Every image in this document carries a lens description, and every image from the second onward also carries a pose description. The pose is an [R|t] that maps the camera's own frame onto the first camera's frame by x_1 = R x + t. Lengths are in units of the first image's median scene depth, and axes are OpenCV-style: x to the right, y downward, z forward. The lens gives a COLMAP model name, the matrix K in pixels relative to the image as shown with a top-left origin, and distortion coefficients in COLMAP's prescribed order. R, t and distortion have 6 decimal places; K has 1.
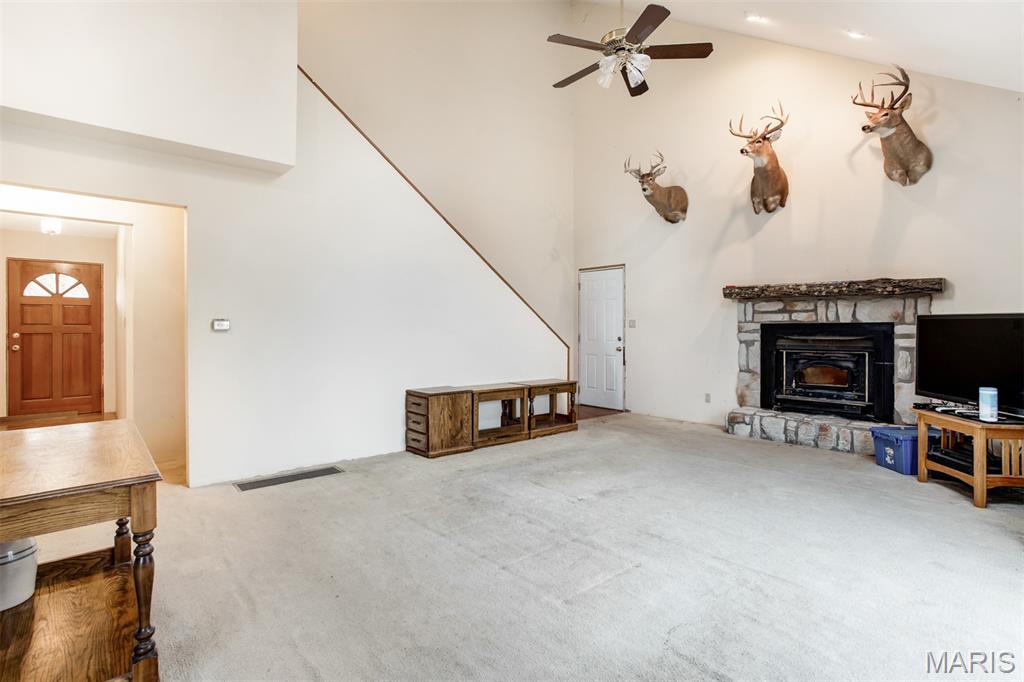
lens RADIAL K [[507.9, 0, 501.2], [0, 507.9, 327.1], [0, 0, 1]] dist [-0.001870, 0.008881]
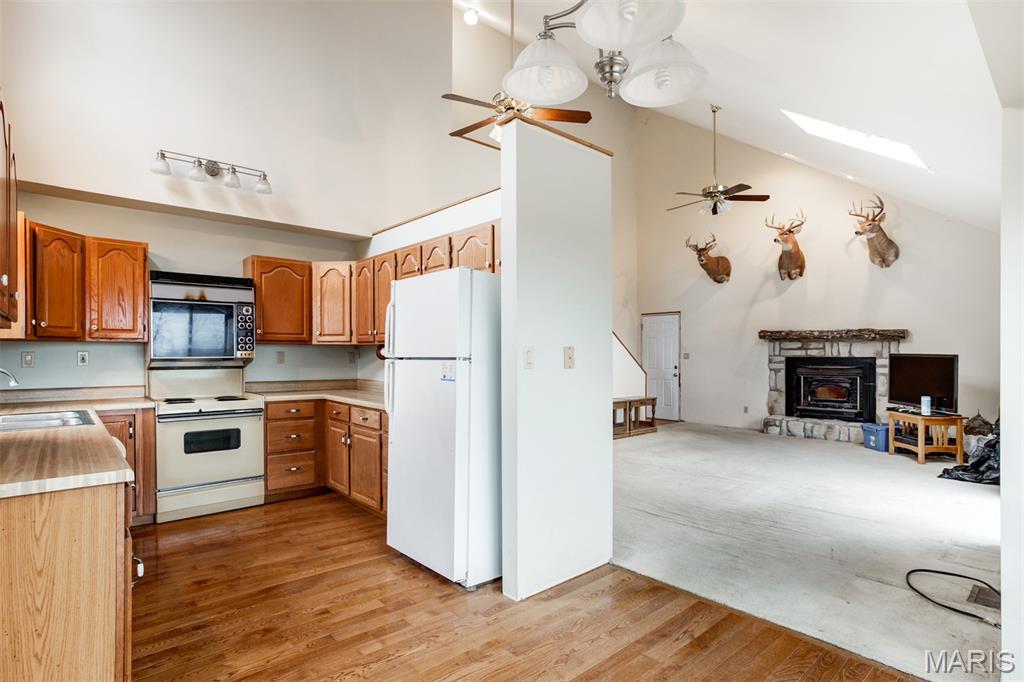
lens RADIAL K [[508.5, 0, 506.5], [0, 508.5, 351.8], [0, 0, 1]] dist [-0.000234, 0.000118]
pose [[0.999788, 0.001000, 0.020583, -0.342376], [-0.000944, 0.999996, -0.002726, -0.018589], [-0.020586, 0.002706, 0.999784, -0.468380]]
